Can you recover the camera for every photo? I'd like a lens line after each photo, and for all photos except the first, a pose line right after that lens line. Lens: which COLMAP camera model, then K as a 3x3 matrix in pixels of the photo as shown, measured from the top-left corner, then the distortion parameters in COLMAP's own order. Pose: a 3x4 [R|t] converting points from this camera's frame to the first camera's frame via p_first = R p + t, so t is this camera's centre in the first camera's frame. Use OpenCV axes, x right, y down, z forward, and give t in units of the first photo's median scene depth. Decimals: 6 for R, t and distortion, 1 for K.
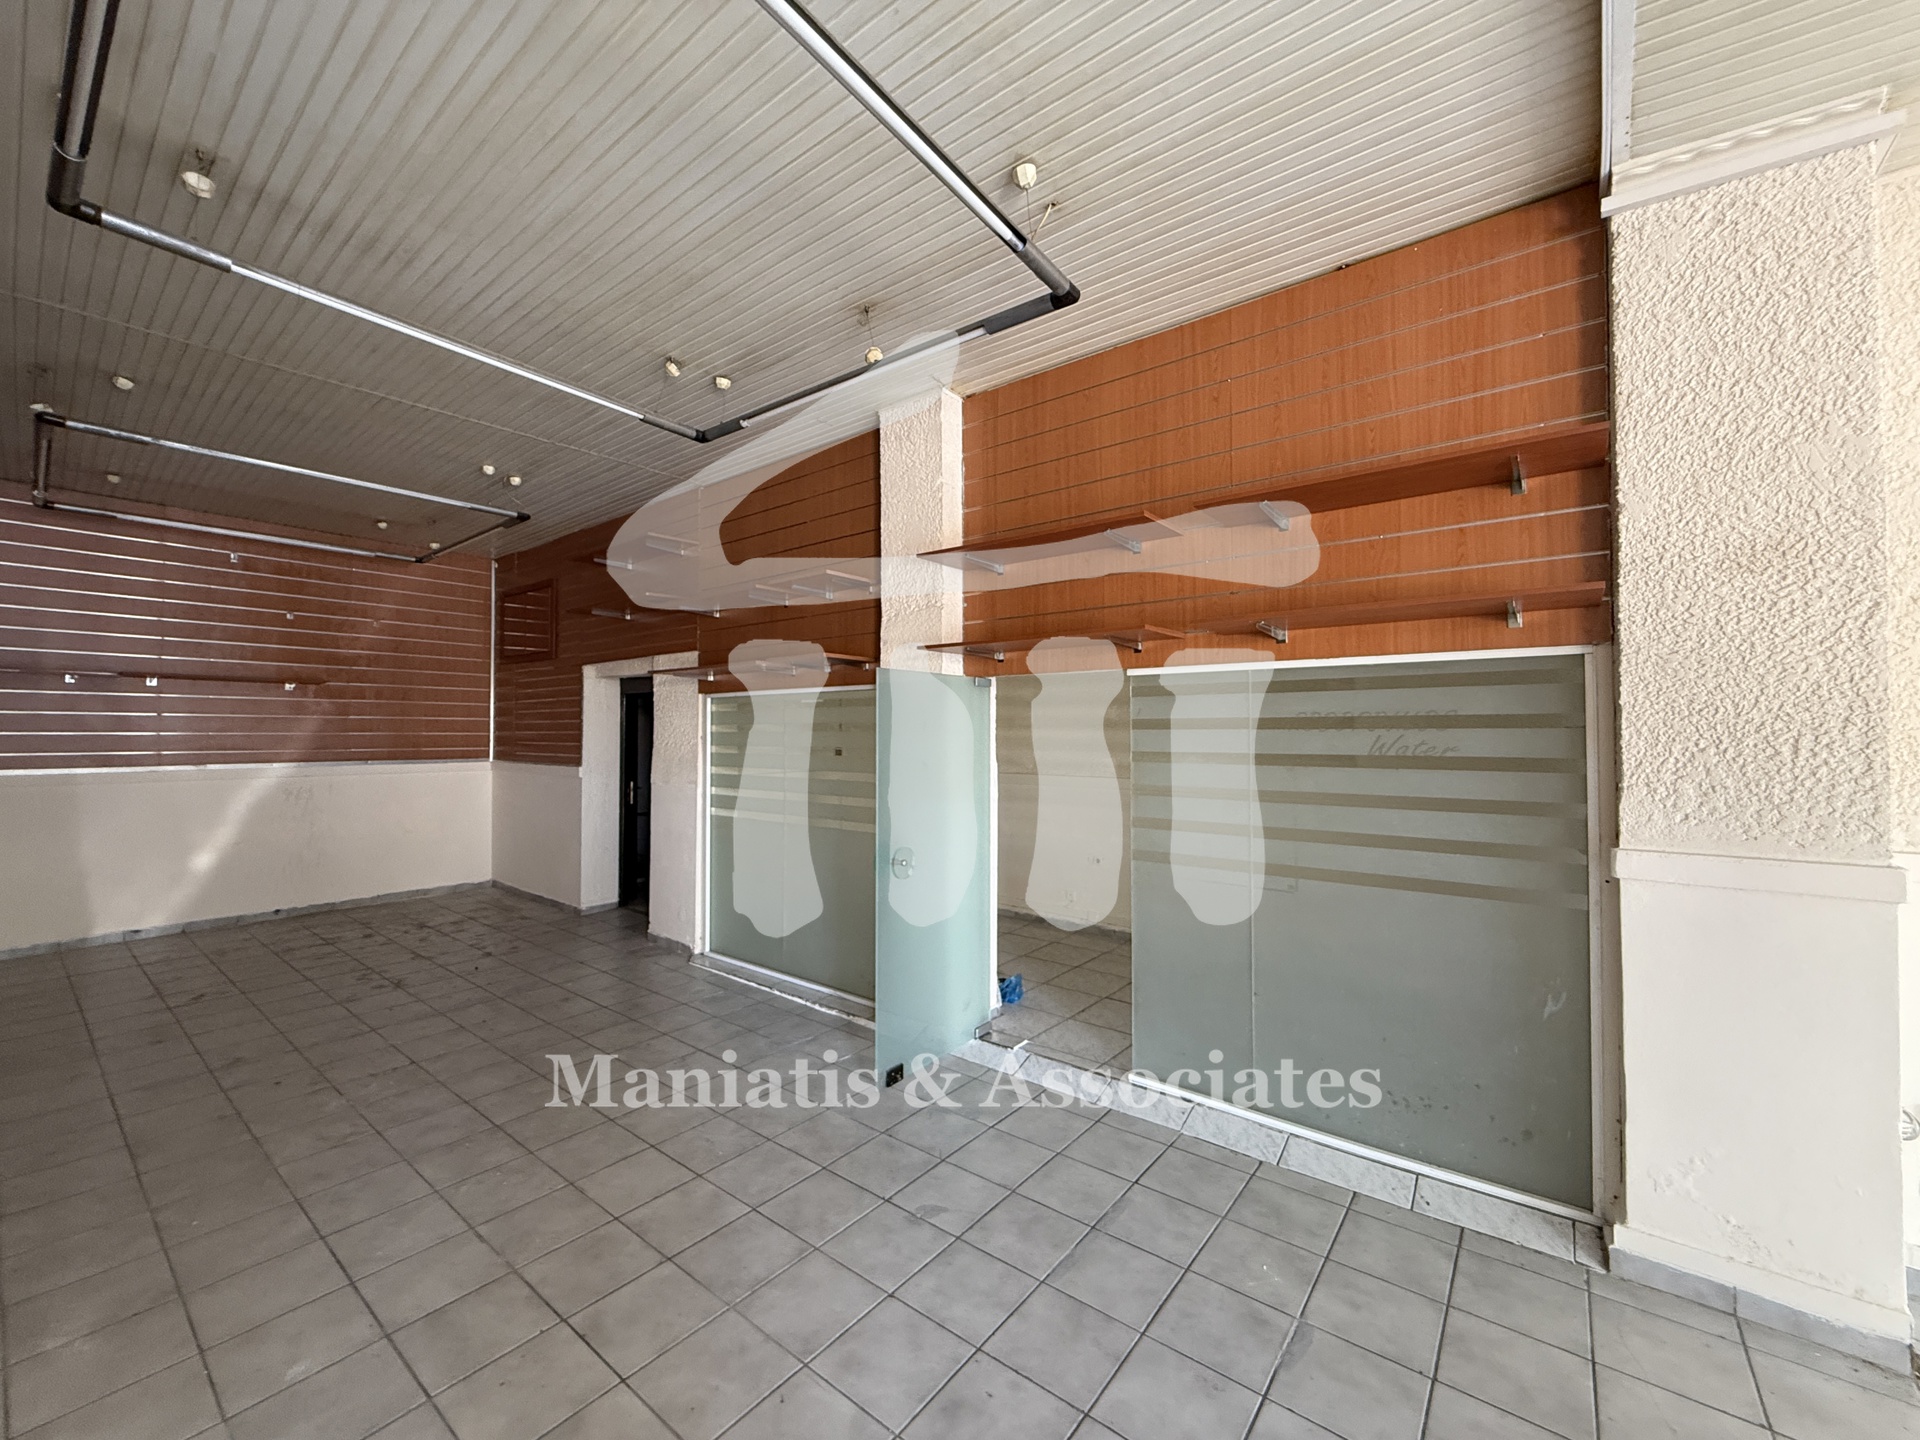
lens RADIAL K [[764.5, 0, 954.0], [0, 764.5, 719.5], [0, 0, 1]] dist [-0.001620, 0.000335]
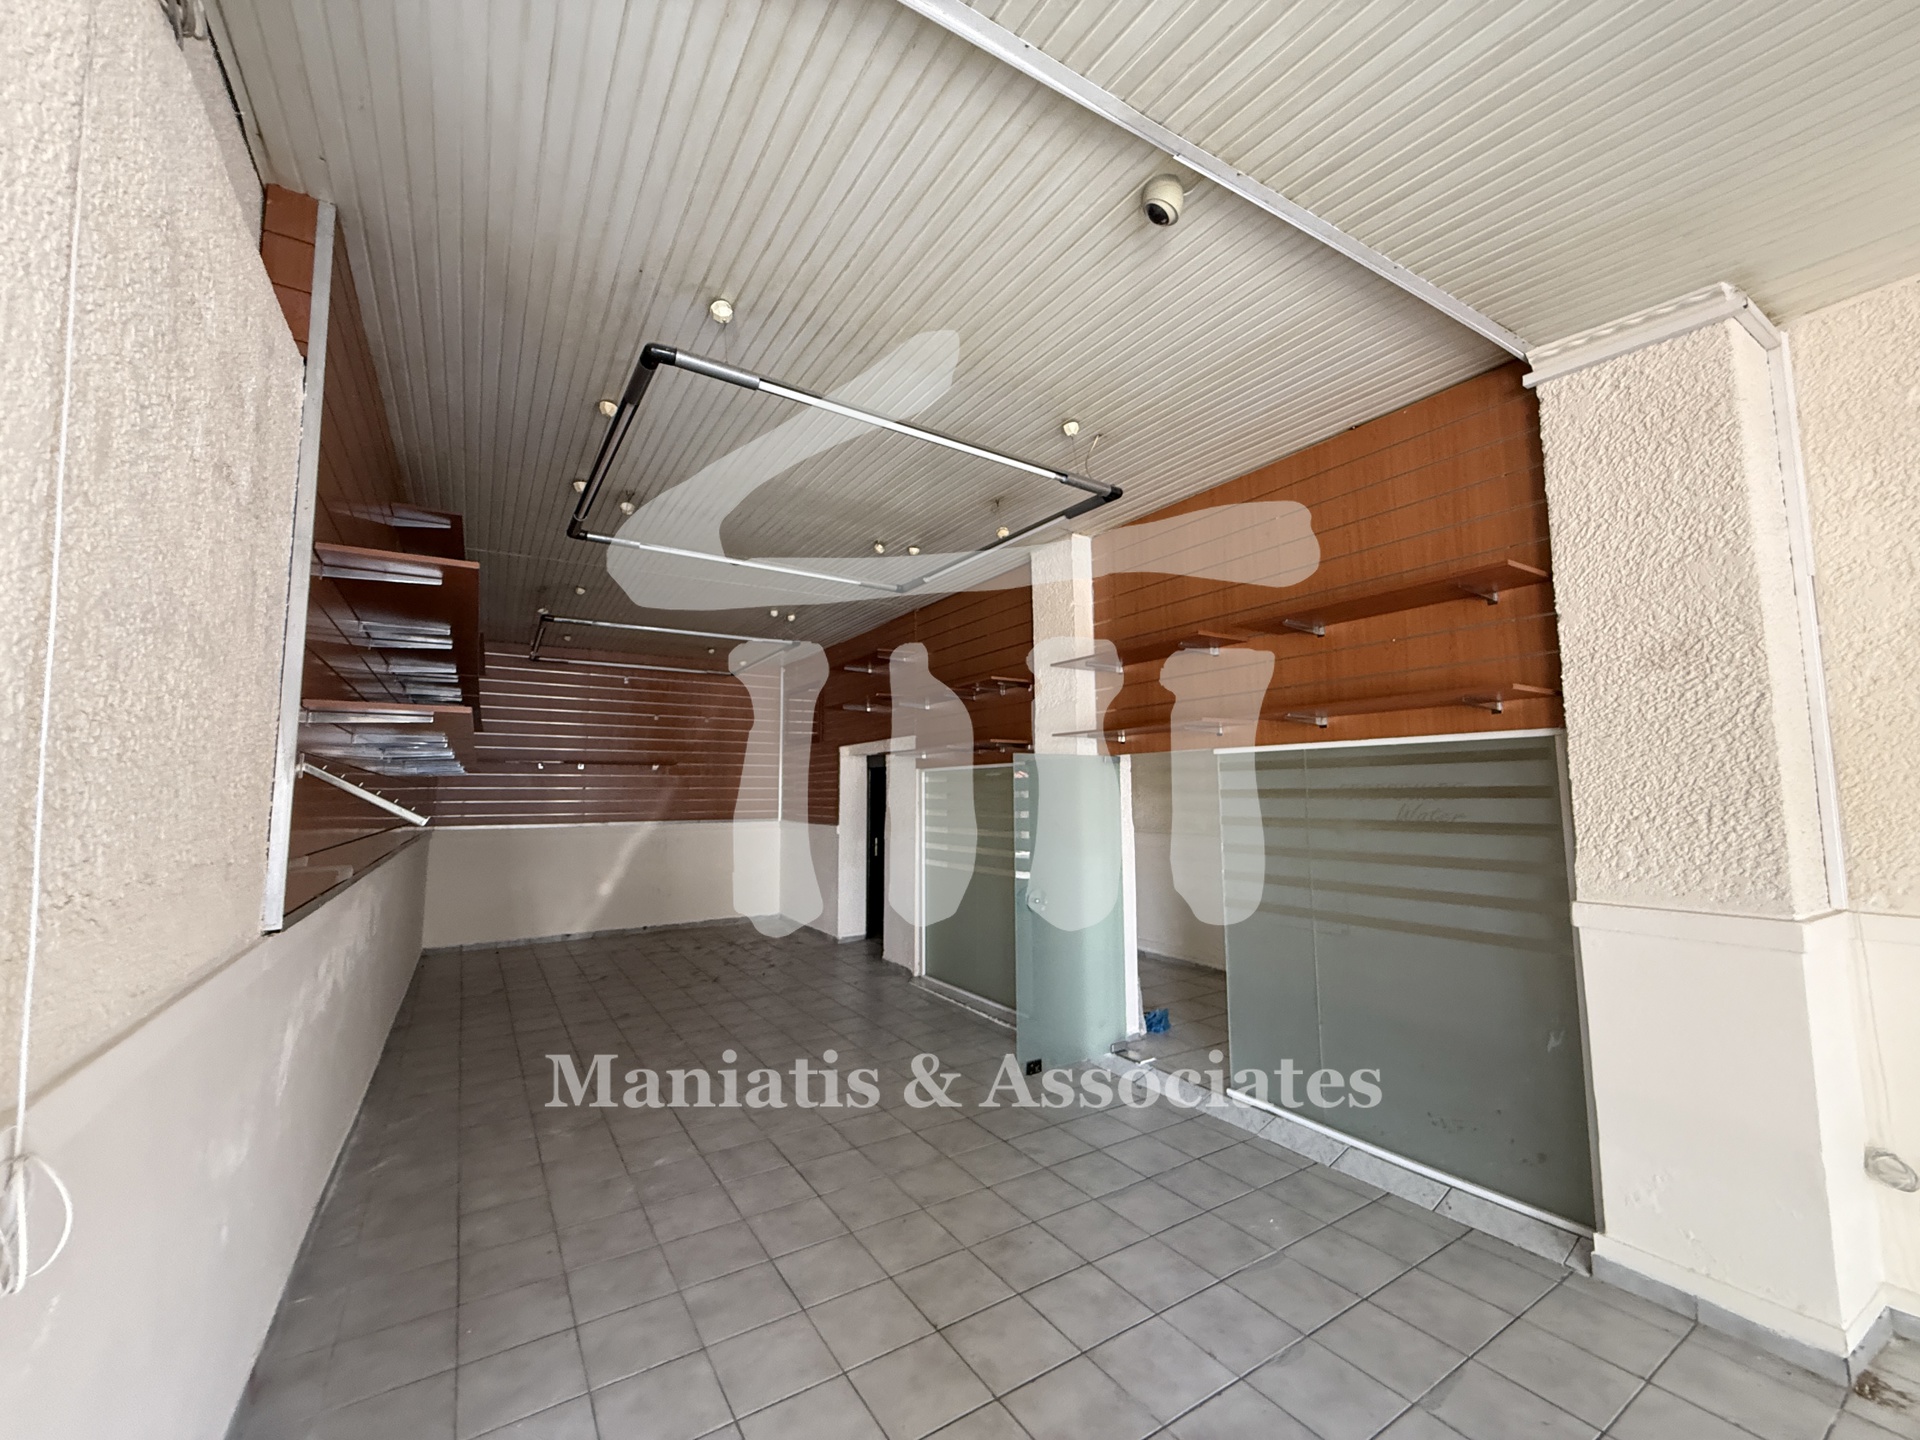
lens RADIAL K [[764.5, 0, 952.3], [0, 764.5, 718.2], [0, 0, 1]] dist [-0.001620, 0.000335]
pose [[0.942924, -0.038930, -0.330724, 0.260755], [0.012139, 0.996501, -0.082691, -0.020285], [0.332786, 0.073956, 0.940098, -0.331405]]
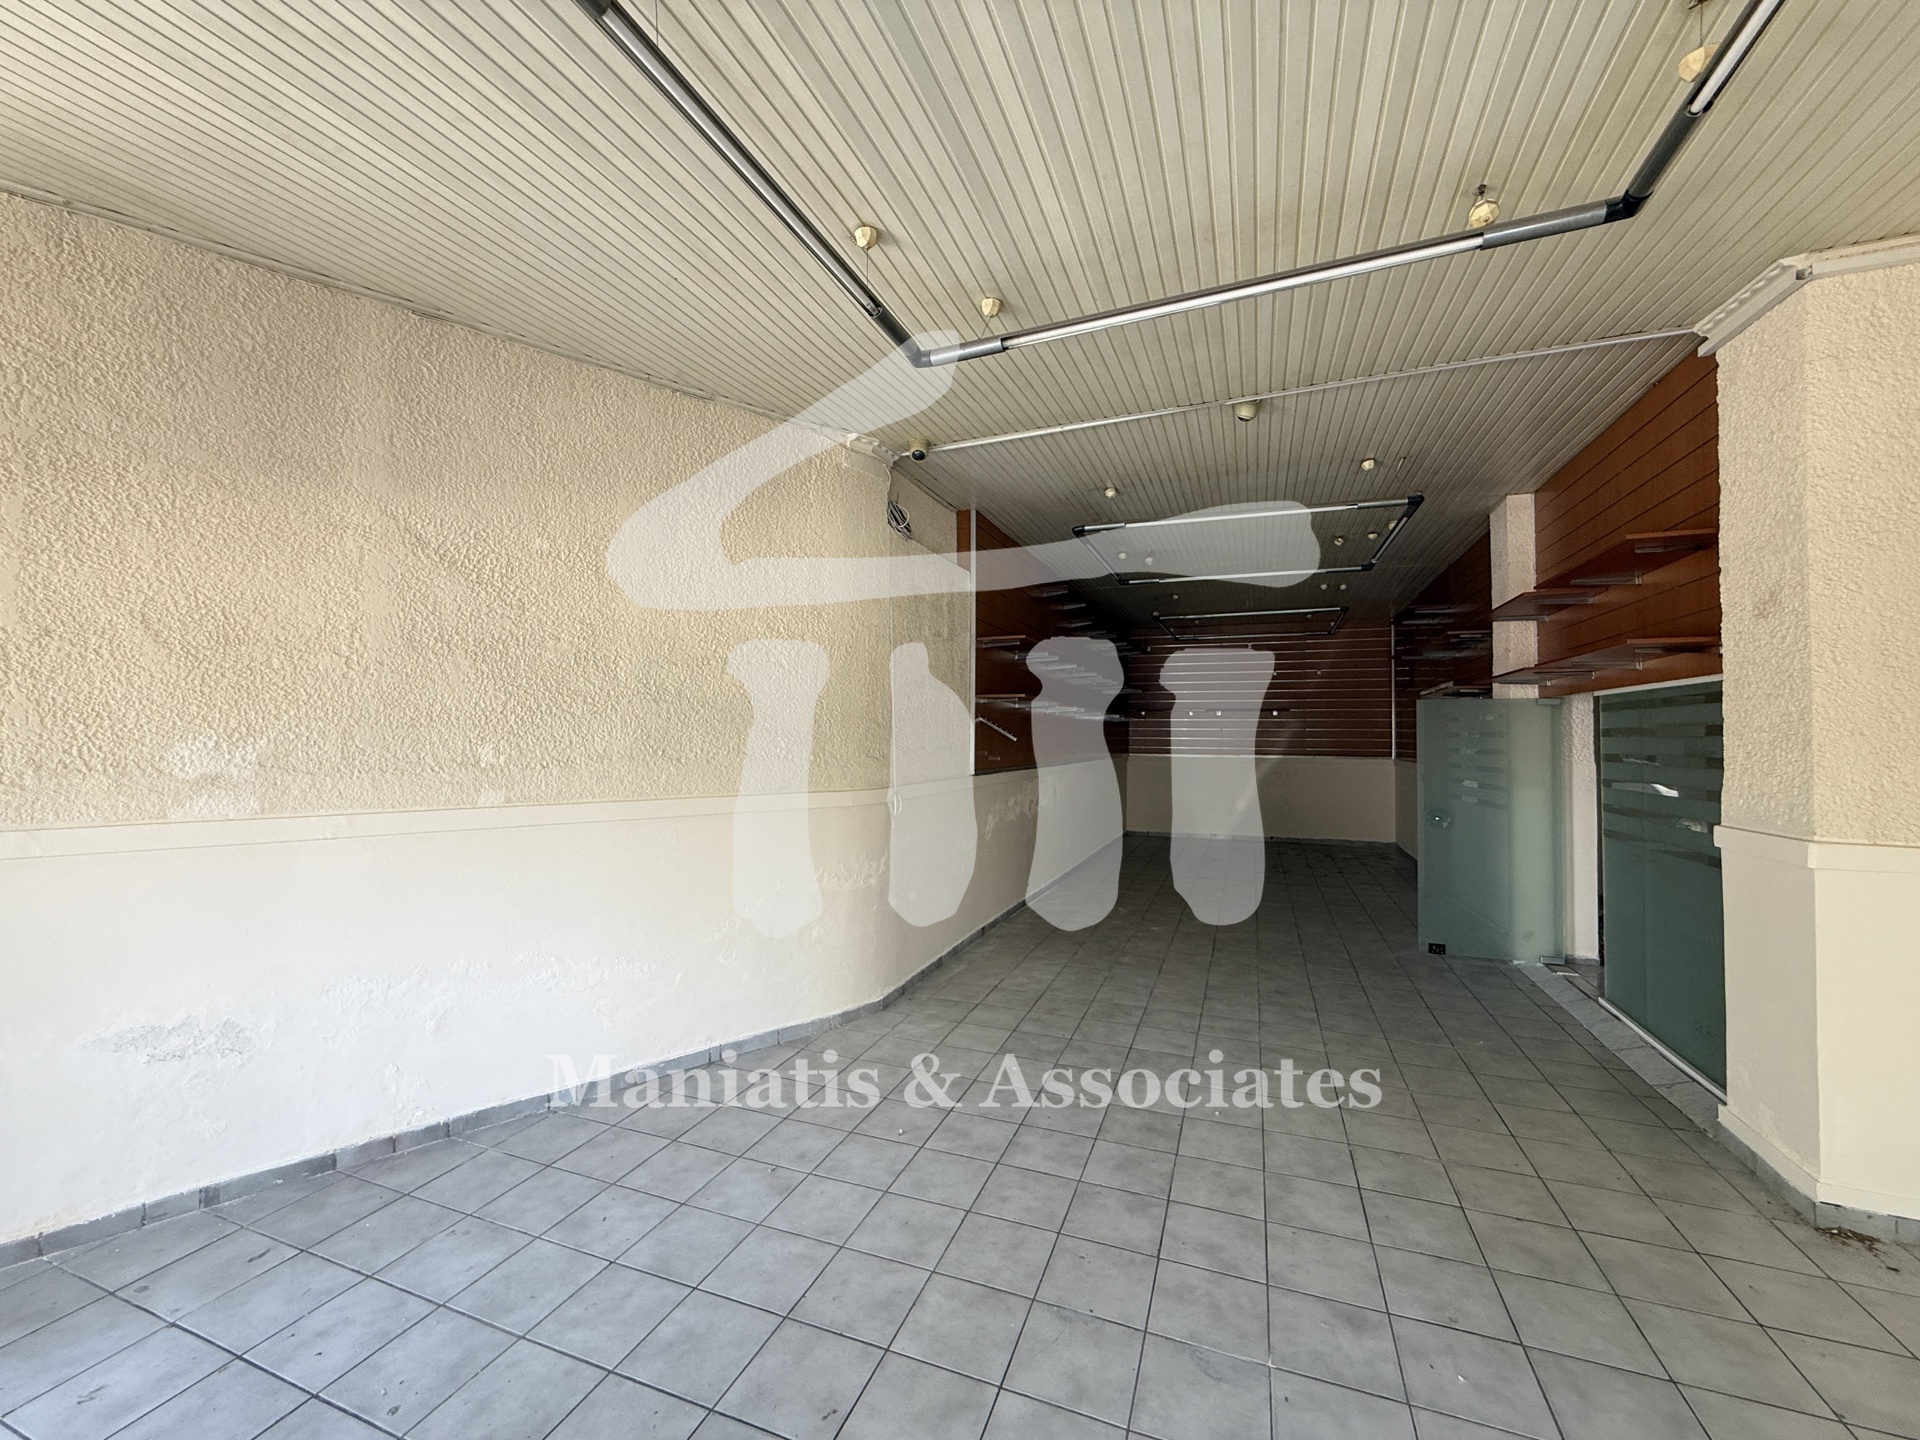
lens RADIAL K [[764.5, 0, 953.3], [0, 764.5, 718.8], [0, 0, 1]] dist [-0.001620, 0.000335]
pose [[0.289918, -0.021091, -0.956819, 1.279969], [0.009091, 0.999773, -0.019283, -0.003876], [0.957008, -0.003107, 0.290044, -0.492602]]
